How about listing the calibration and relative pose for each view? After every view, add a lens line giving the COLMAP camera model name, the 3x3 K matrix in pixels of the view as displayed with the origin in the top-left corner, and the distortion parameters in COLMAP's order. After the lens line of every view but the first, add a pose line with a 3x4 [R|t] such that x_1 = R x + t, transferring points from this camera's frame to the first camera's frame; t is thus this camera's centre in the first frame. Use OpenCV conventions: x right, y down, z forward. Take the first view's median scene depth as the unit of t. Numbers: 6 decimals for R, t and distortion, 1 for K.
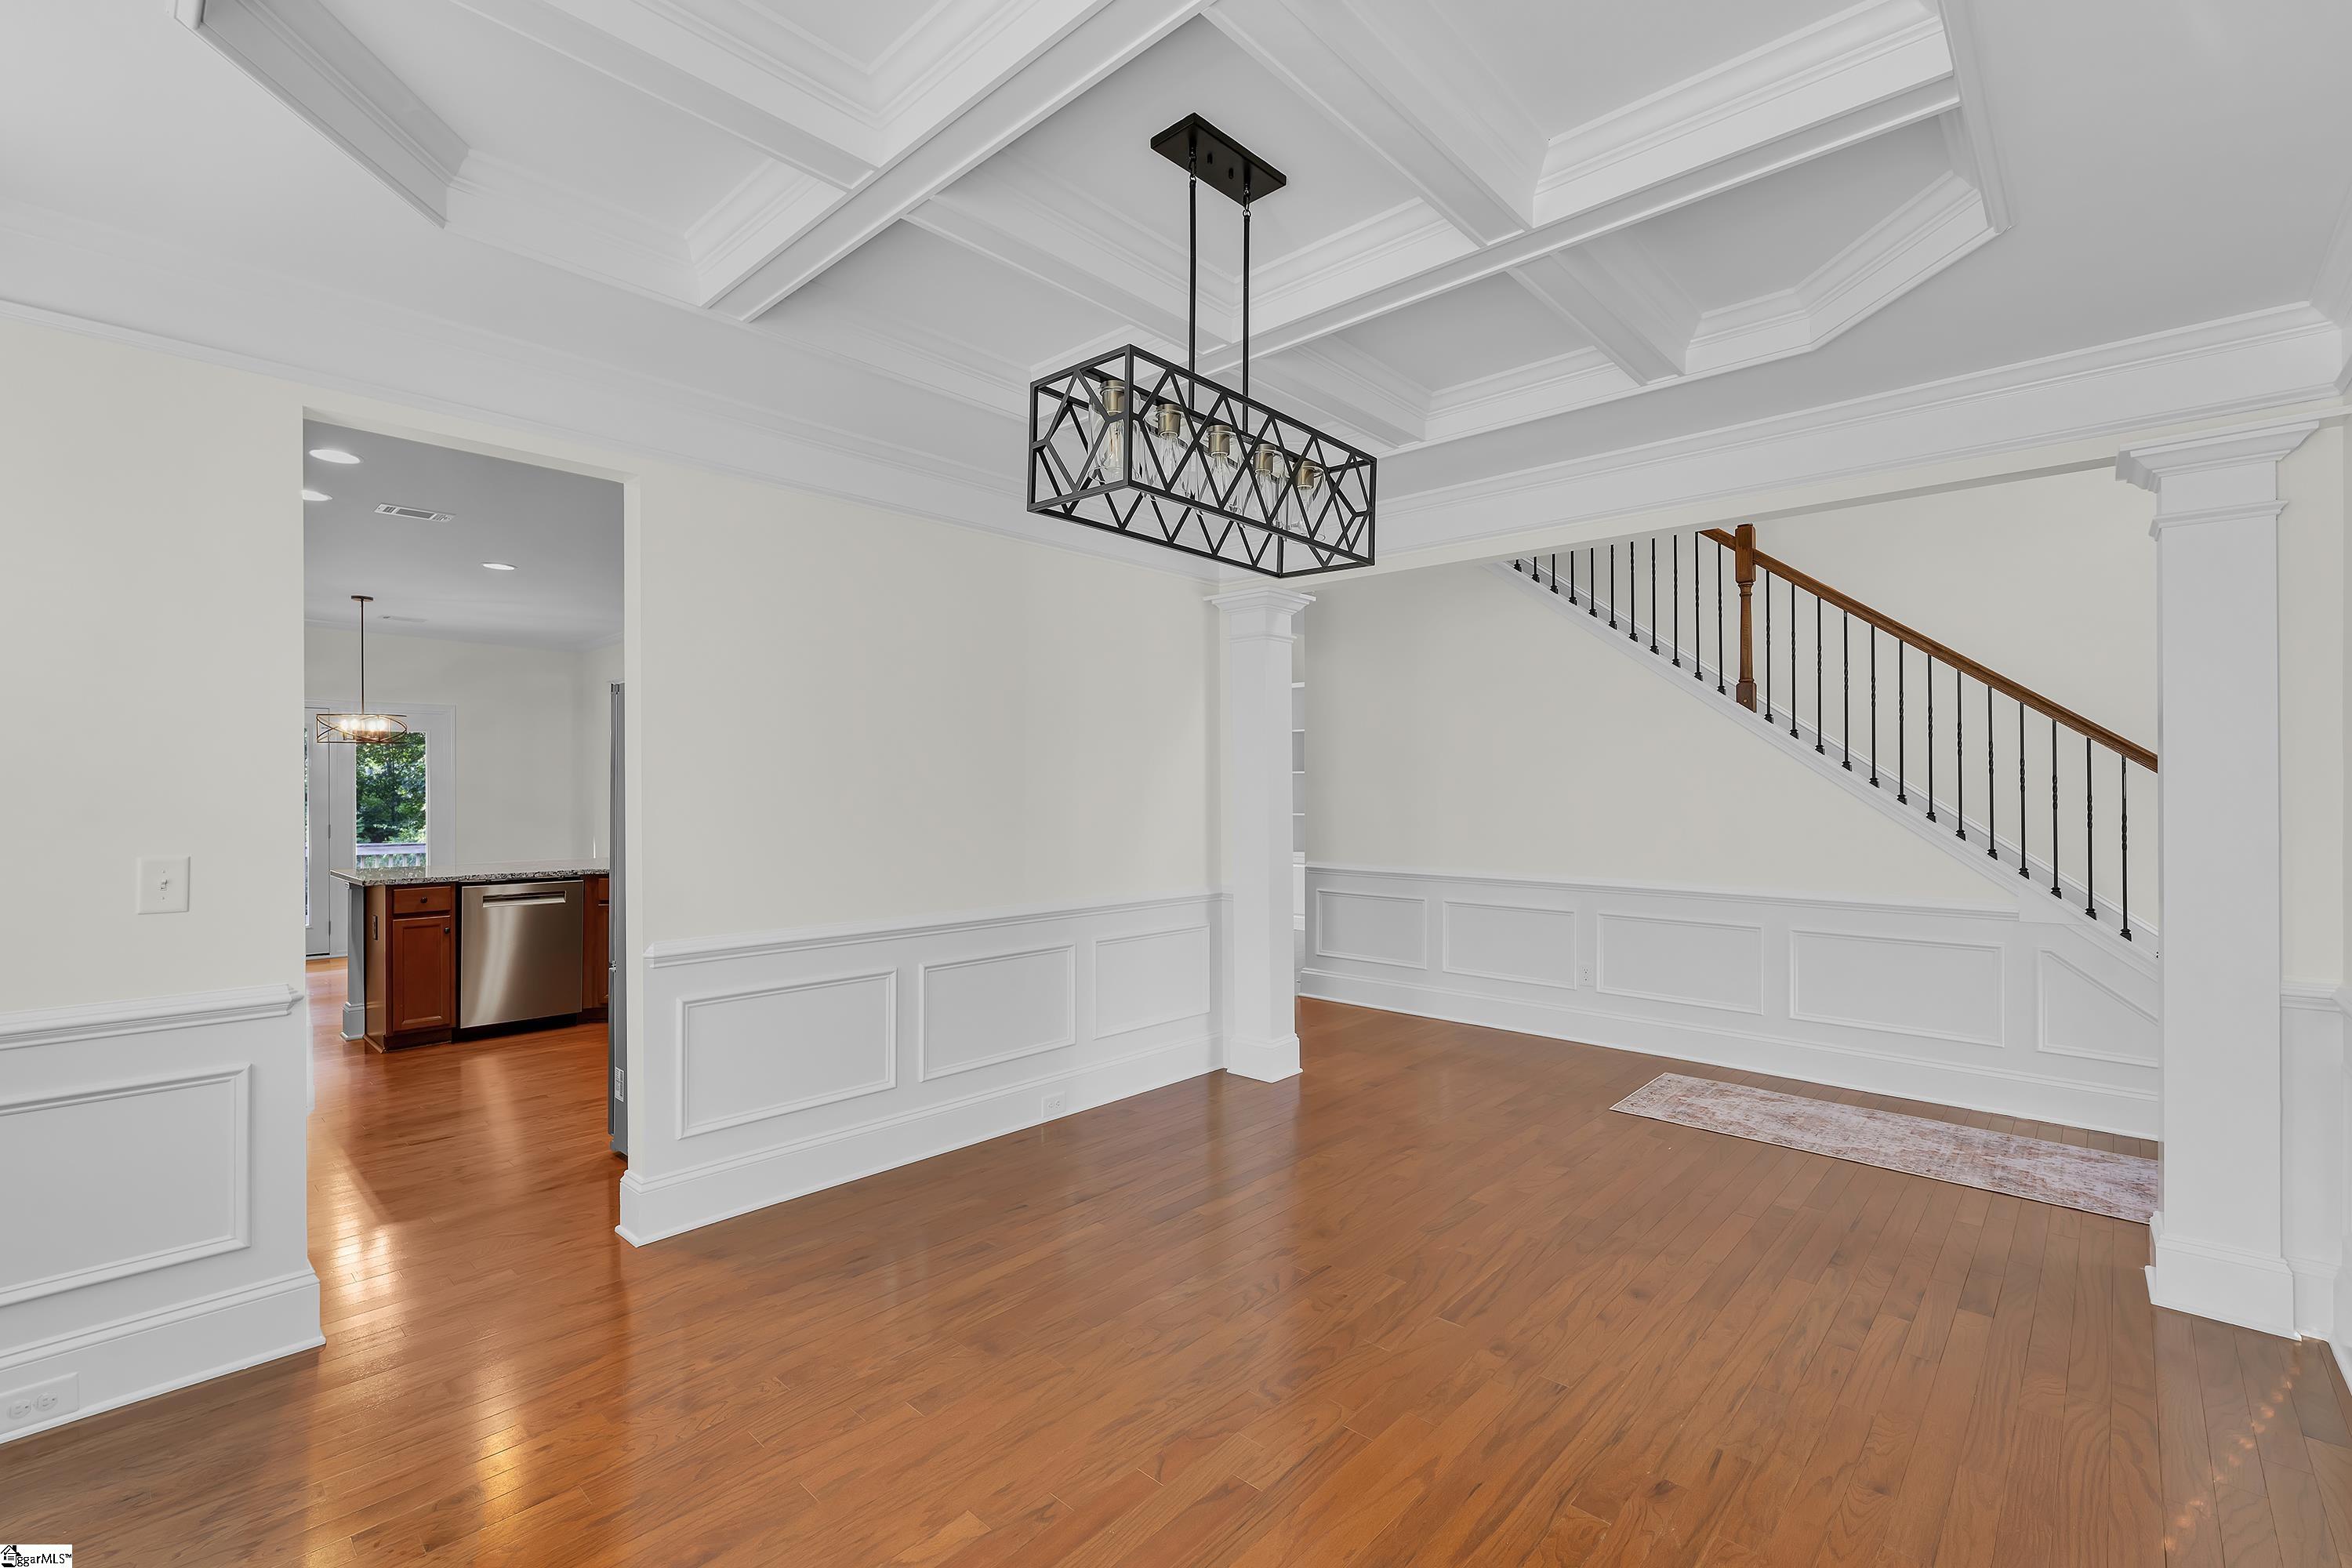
lens RADIAL K [[1026.3, 0, 1182.0], [0, 1026.3, 785.0], [0, 0, 1]] dist [-0.002295, -0.001135]
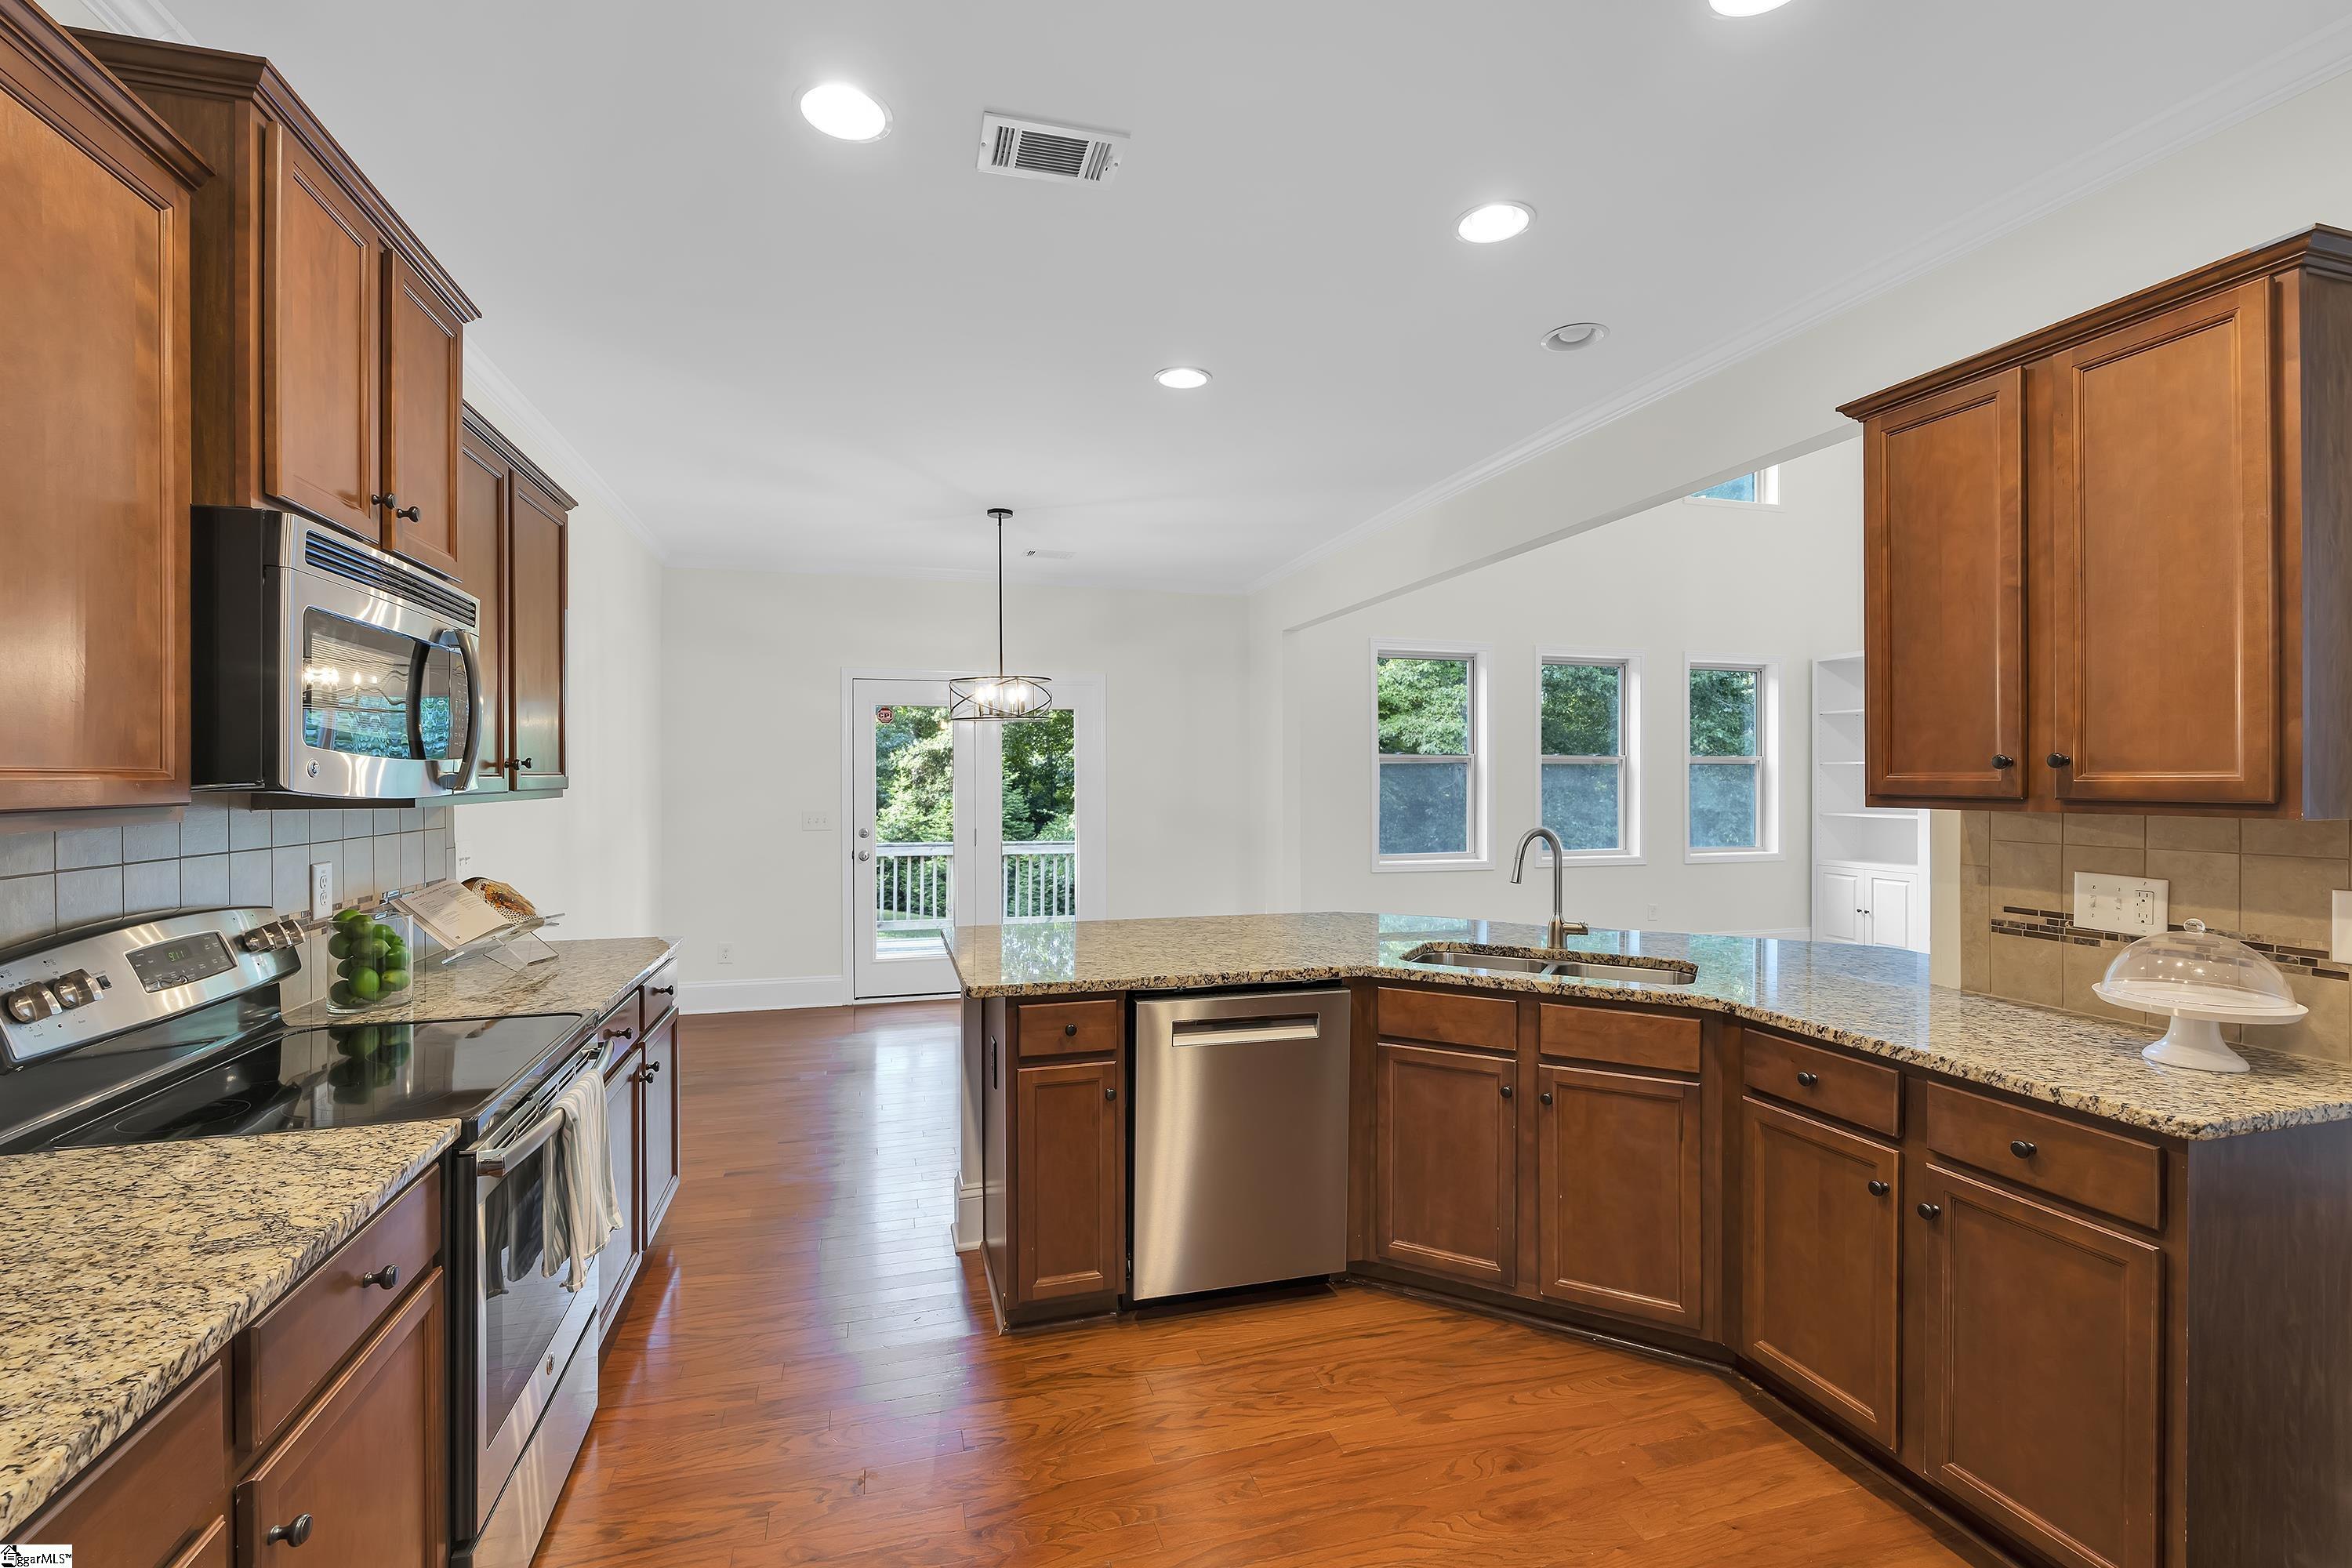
lens RADIAL K [[1026.3, 0, 1183.6], [0, 1026.3, 769.8], [0, 0, 1]] dist [-0.002295, -0.001135]
pose [[0.862813, -0.003357, -0.505512, -0.441537], [0.001927, 0.999993, -0.003352, -0.005502], [0.505519, 0.001918, 0.862813, 0.598962]]
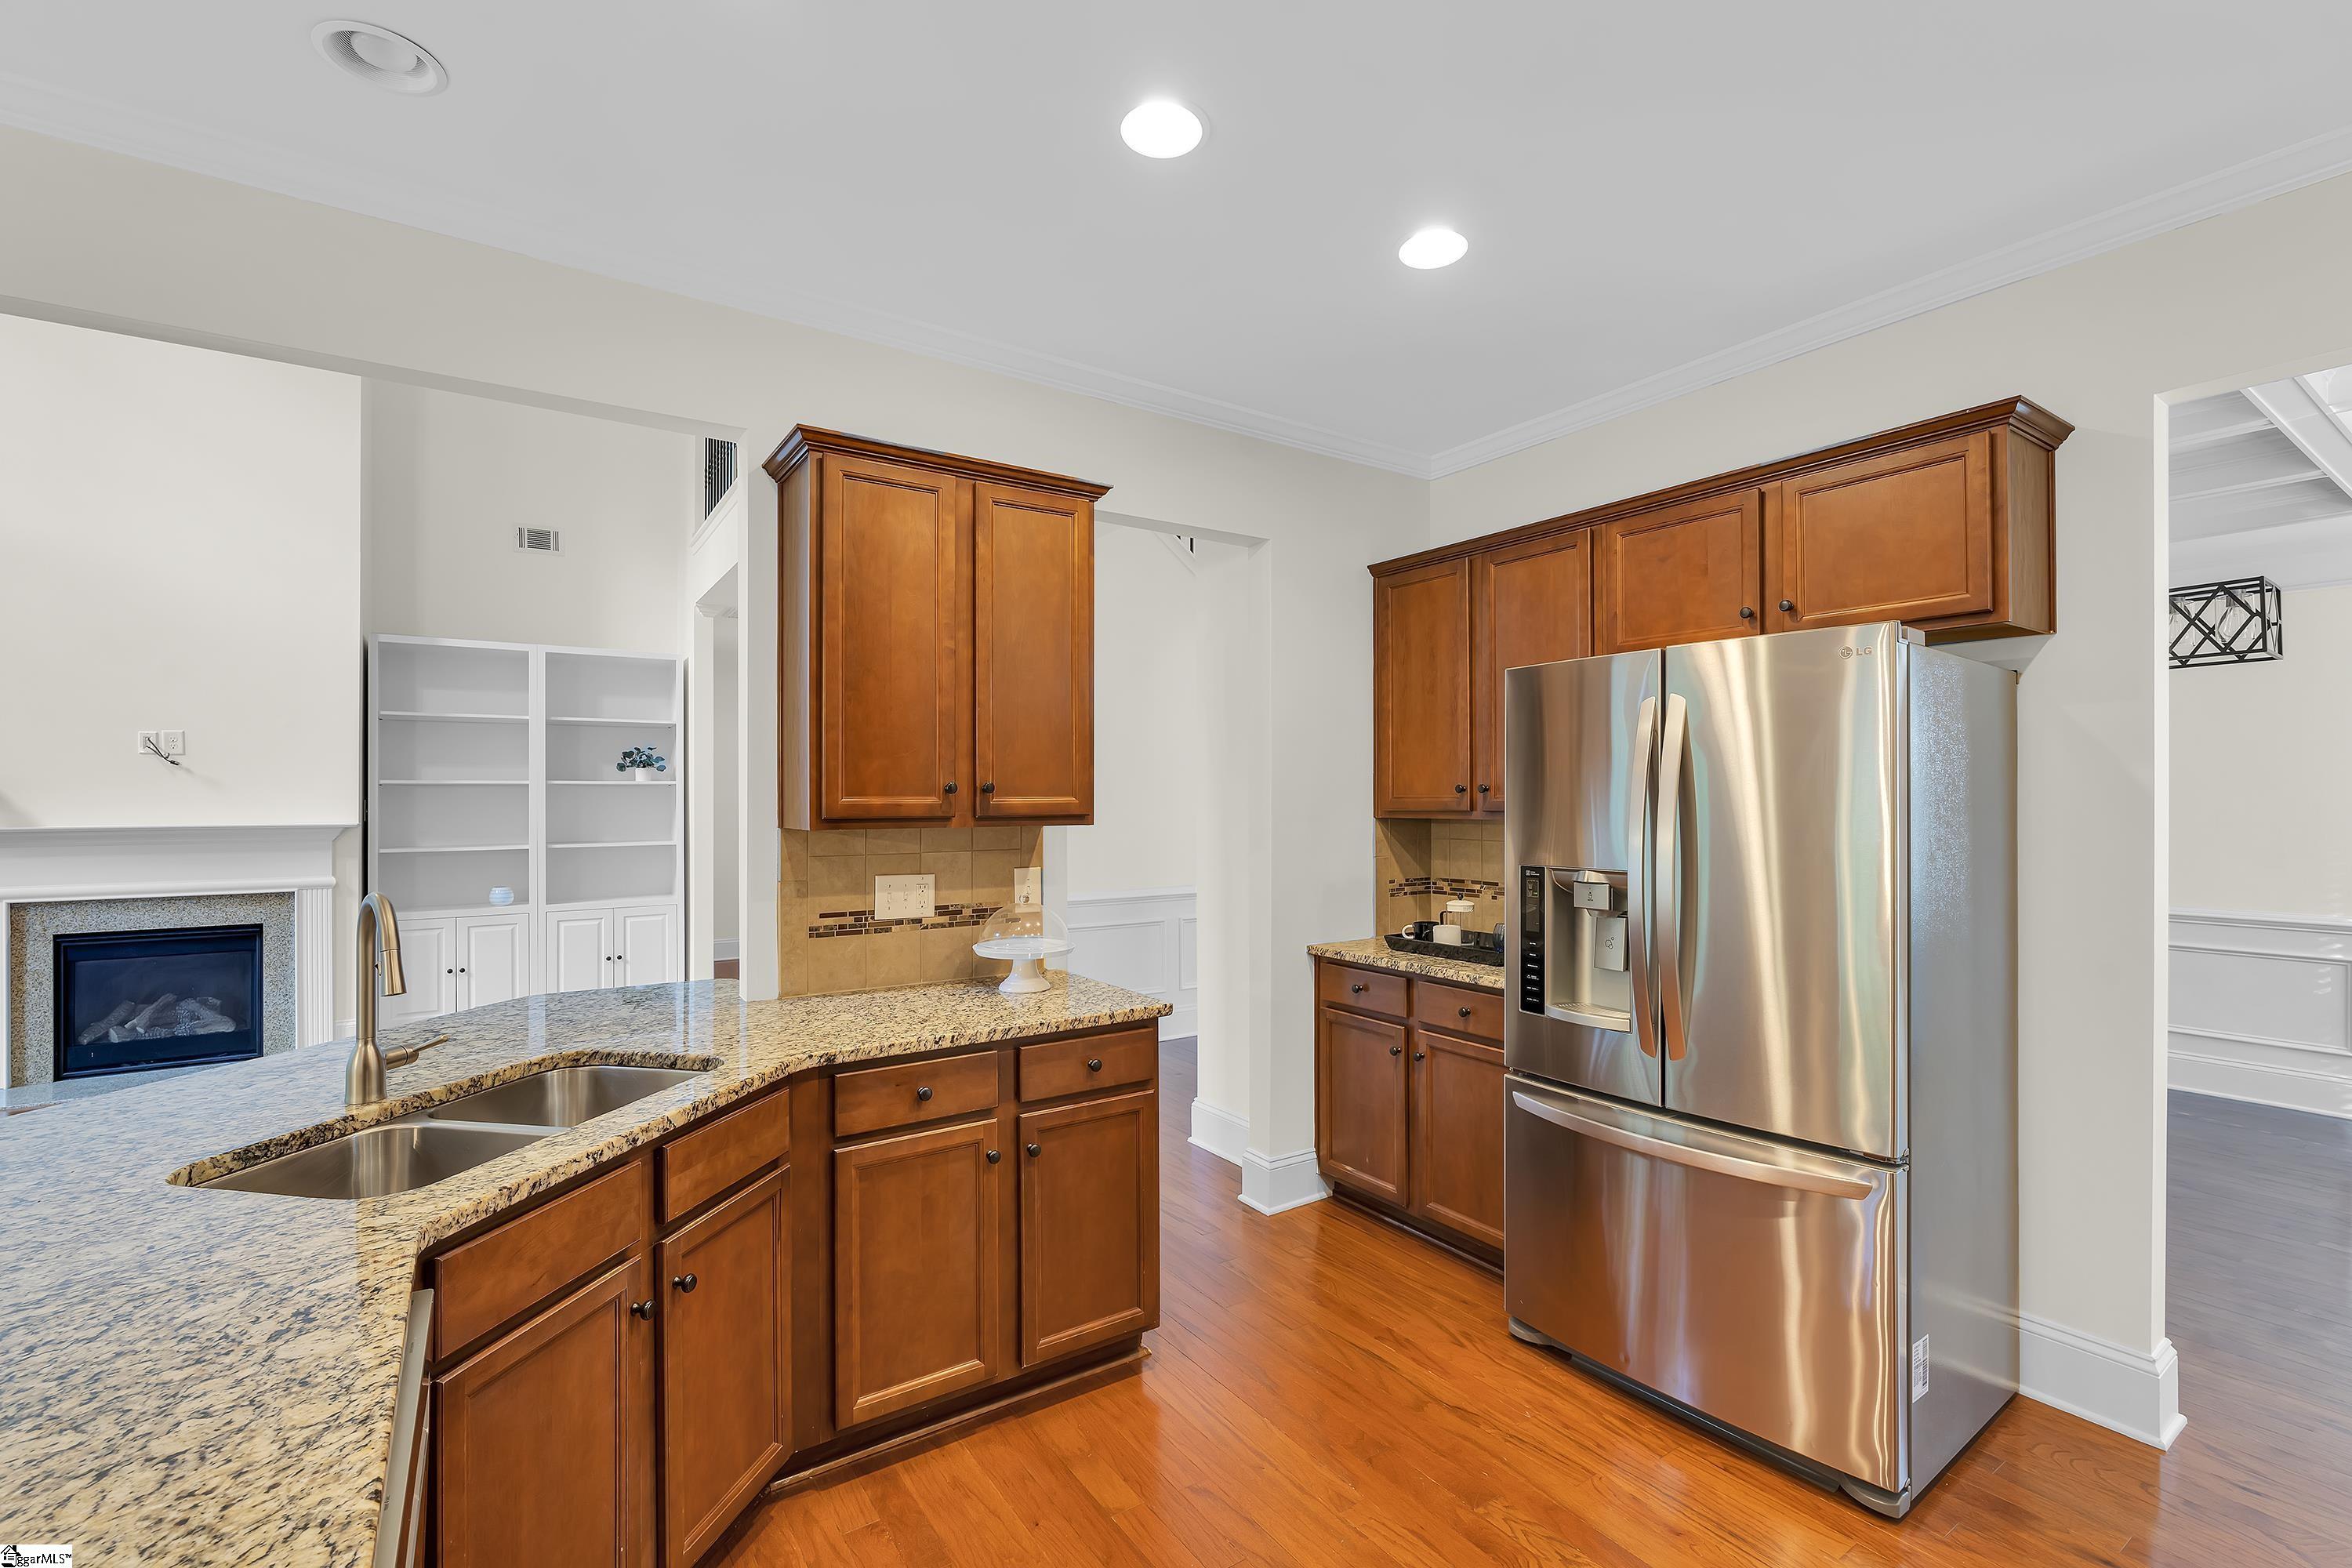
lens RADIAL K [[1026.3, 0, 1144.8], [0, 1026.3, 788.9], [0, 0, 1]] dist [-0.002295, -0.001135]
pose [[0.243982, 0.008232, 0.969745, -0.661358], [0.001123, 0.999961, -0.008771, -0.004864], [-0.969779, 0.003229, 0.243963, 0.765424]]
